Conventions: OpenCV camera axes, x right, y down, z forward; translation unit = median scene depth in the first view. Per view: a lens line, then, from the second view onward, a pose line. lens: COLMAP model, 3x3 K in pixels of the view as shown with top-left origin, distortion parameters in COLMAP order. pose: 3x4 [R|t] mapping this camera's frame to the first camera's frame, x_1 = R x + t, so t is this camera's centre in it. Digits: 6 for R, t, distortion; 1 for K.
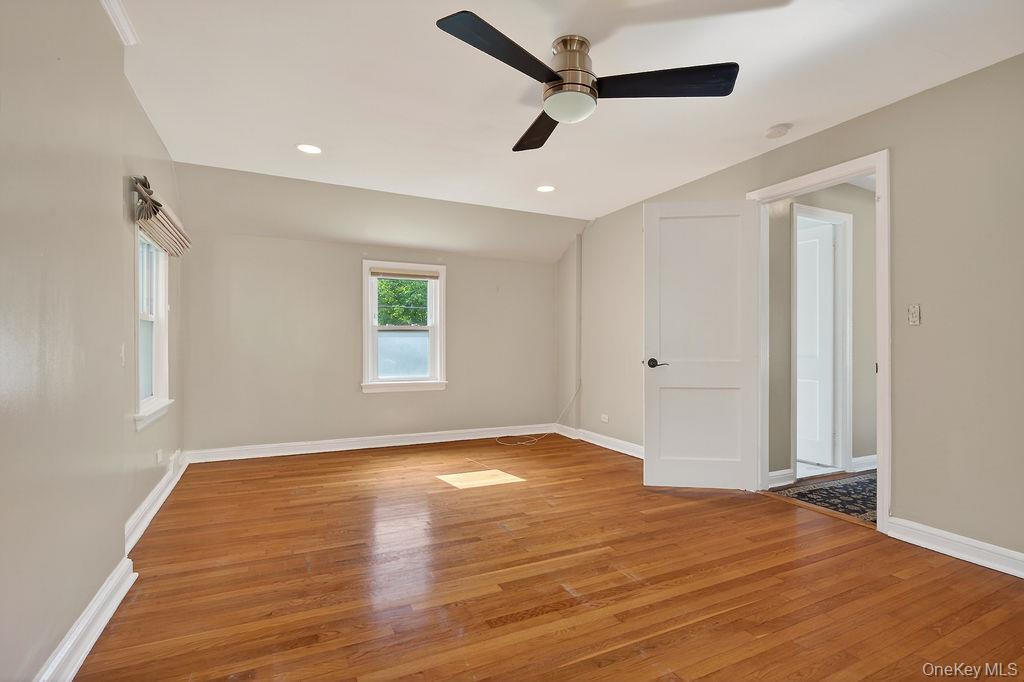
lens RADIAL K [[460.9, 0, 502.8], [0, 460.9, 343.4], [0, 0, 1]] dist [-0.001783, 0.000014]
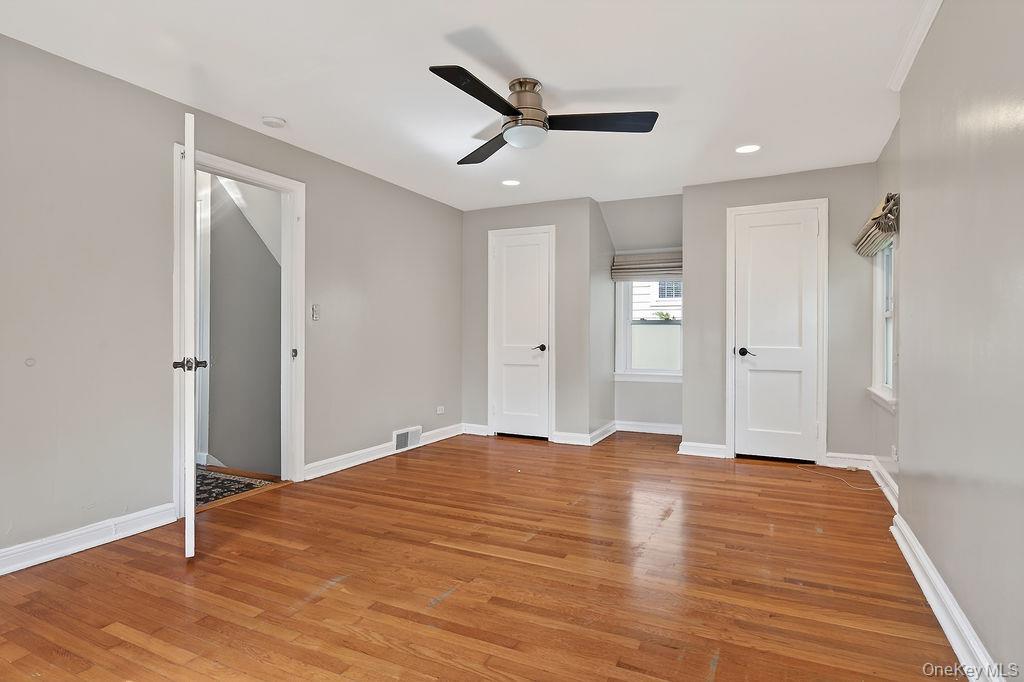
lens RADIAL K [[550.4, 0, 511.6], [0, 550.4, 337.7], [0, 0, 1]] dist [-0.004335, 0.003003]
pose [[-0.609011, -0.009169, 0.793109, -0.942669], [-0.002436, 0.999950, 0.009689, -0.005706], [-0.793158, 0.003969, -0.609003, 1.857206]]
